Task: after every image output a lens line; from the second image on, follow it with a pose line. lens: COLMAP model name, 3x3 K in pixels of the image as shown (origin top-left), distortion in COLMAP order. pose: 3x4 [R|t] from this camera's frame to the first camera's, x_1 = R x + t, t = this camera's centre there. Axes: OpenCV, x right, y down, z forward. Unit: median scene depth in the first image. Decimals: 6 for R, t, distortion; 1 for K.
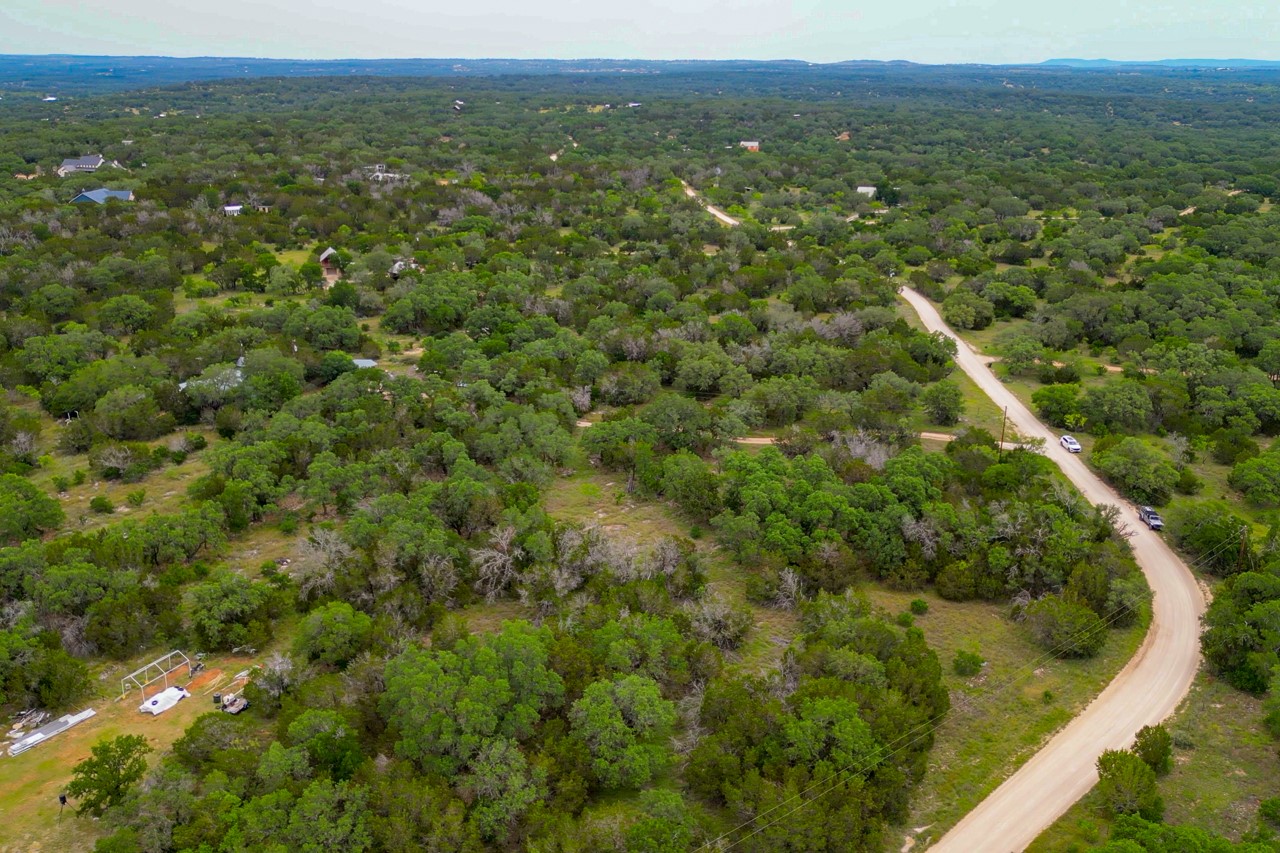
lens RADIAL K [[1110.0, 0, 640.0], [0, 1110.0, 426.5], [0, 0, 1]] dist [0.064501, -0.072203]
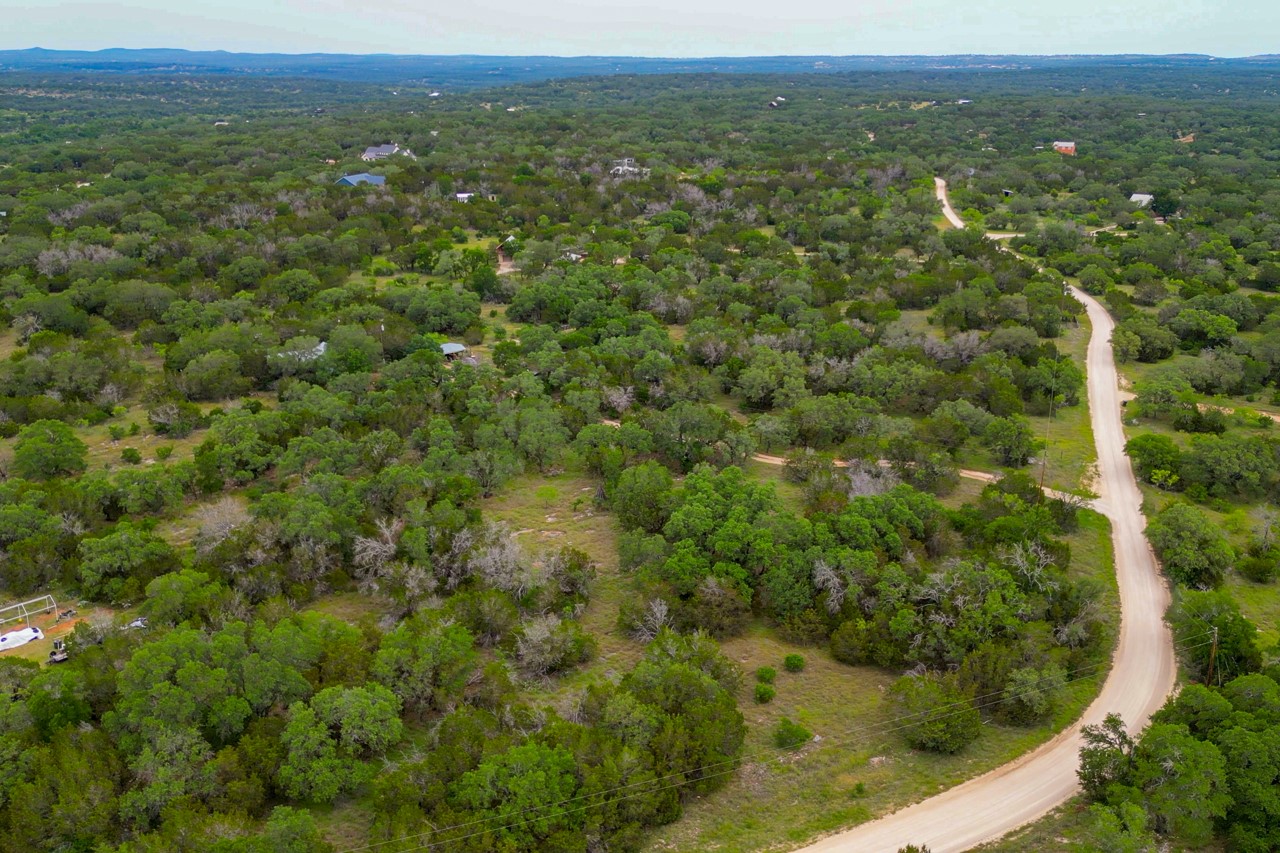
lens RADIAL K [[1110.0, 0, 640.0], [0, 1110.0, 426.5], [0, 0, 1]] dist [0.064501, -0.072203]
pose [[0.951395, 0.095529, -0.292781, 0.208508], [-0.094885, 0.995353, 0.016432, -0.015802], [0.292990, 0.012147, 0.956038, 0.065084]]
